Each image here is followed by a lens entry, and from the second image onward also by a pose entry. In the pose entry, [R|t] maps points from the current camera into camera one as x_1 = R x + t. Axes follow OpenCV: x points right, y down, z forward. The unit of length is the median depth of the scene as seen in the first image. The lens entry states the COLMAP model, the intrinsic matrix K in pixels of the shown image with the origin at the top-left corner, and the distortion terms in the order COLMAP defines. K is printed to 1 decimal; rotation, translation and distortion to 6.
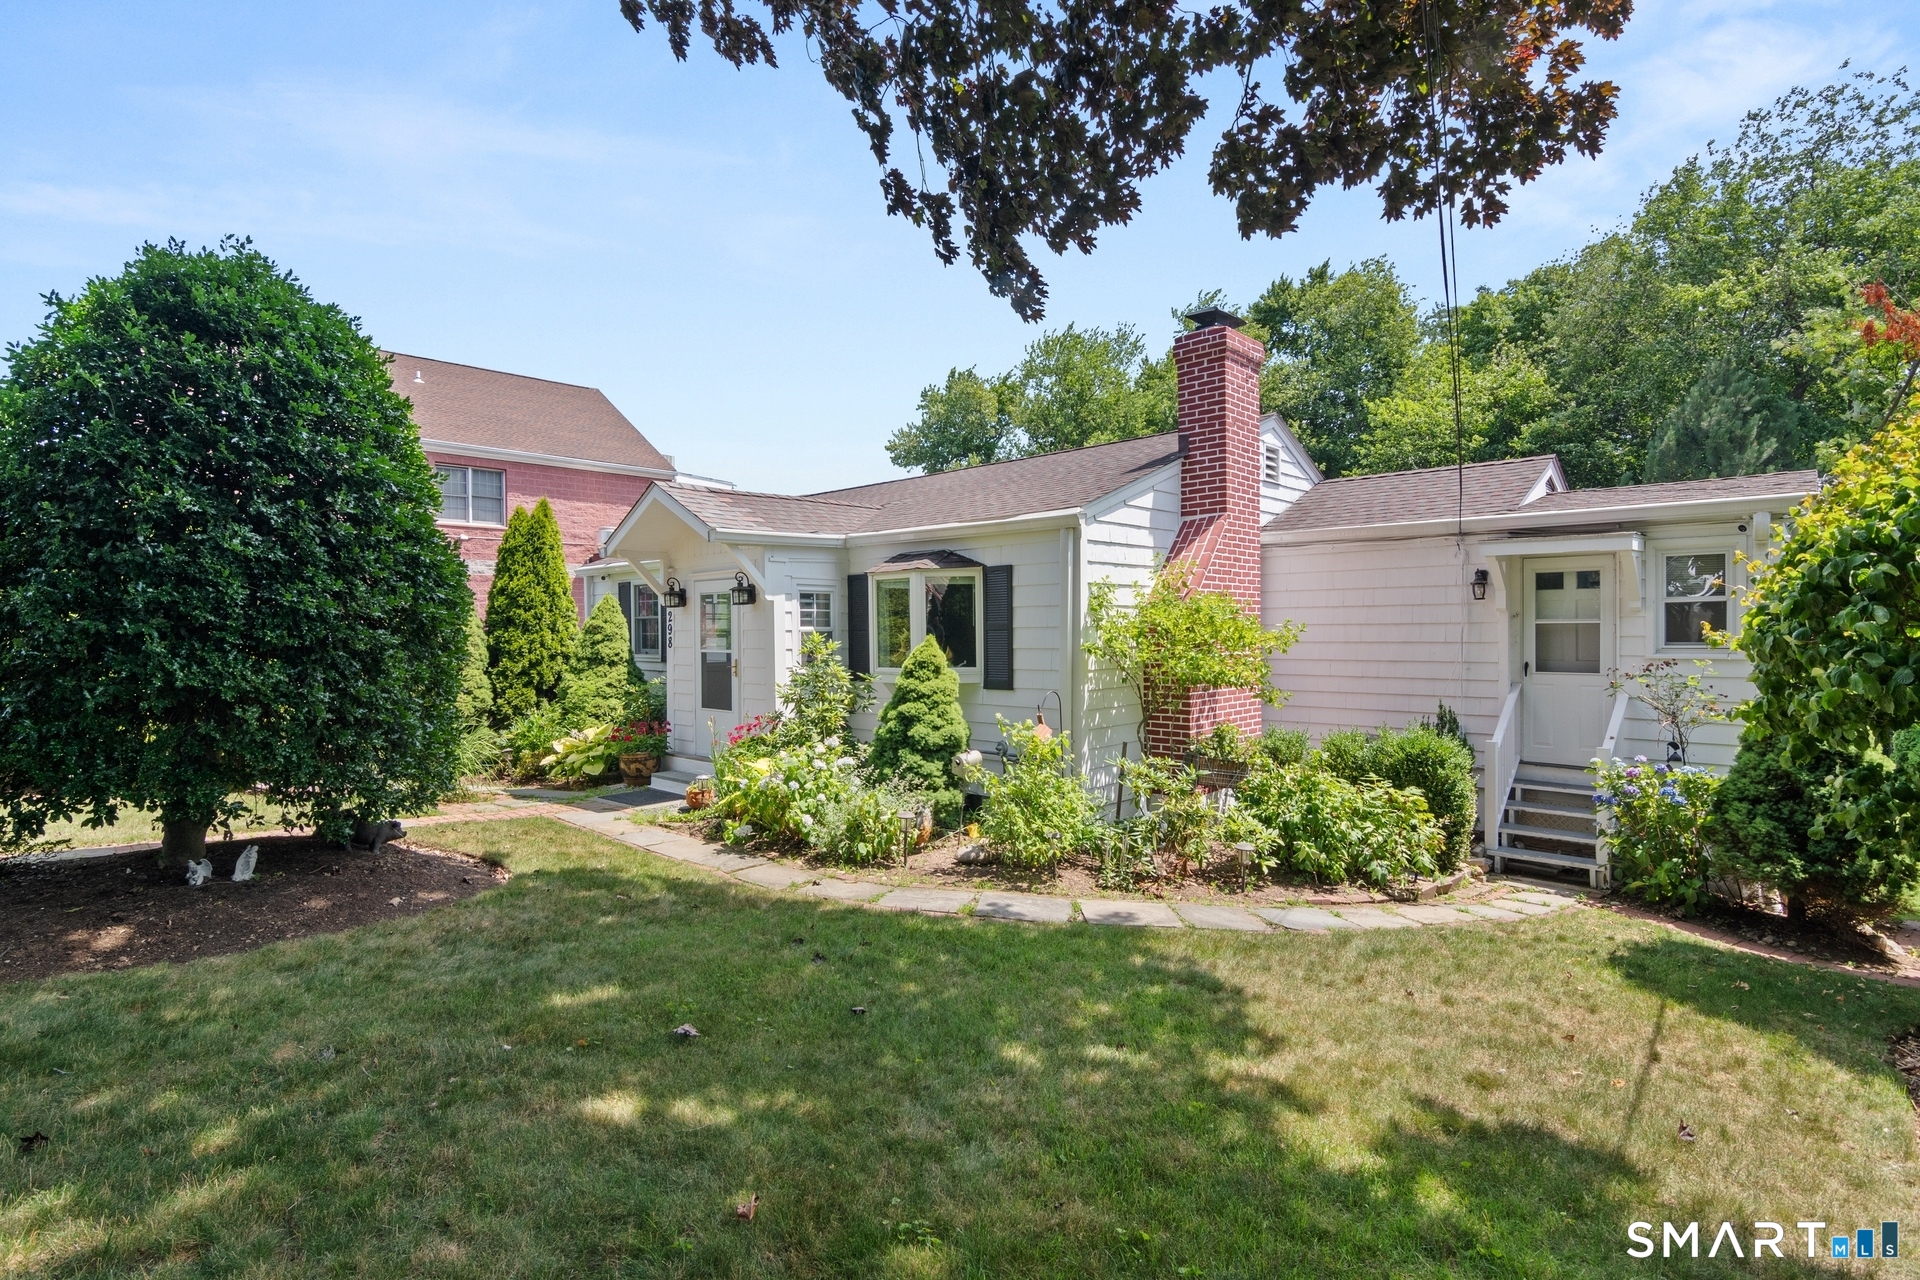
lens RADIAL K [[939.0, 0, 930.3], [0, 939.0, 641.1], [0, 0, 1]] dist [-0.002203, -0.000995]
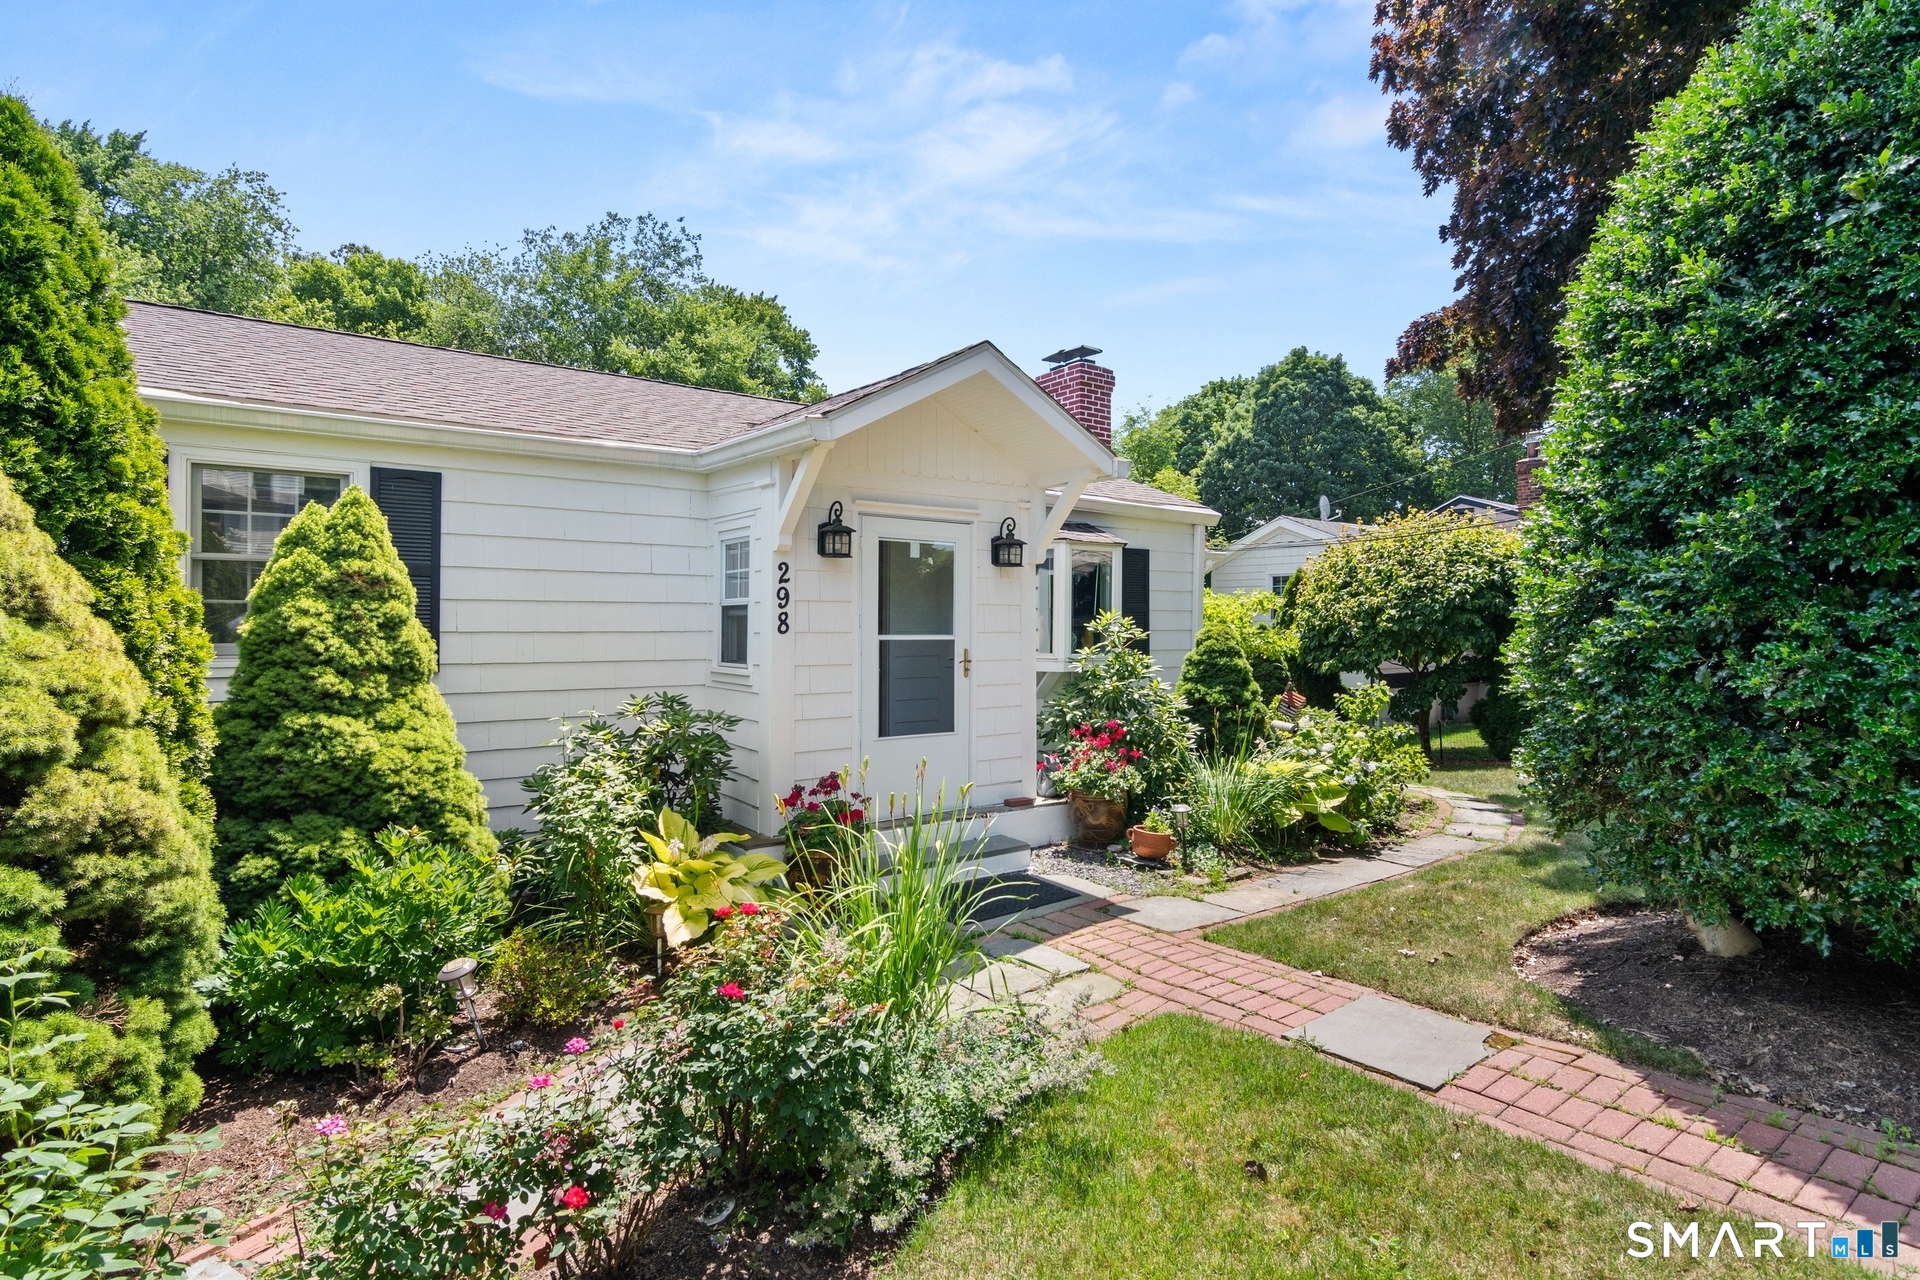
lens RADIAL K [[933.7, 0, 953.2], [0, 933.7, 646.1], [0, 0, 1]] dist [-0.000454, -0.002649]
pose [[0.157159, -0.015715, 0.987448, -0.923325], [0.004458, 0.999874, 0.015203, 0.008208], [-0.987563, 0.002013, 0.157209, 1.001273]]
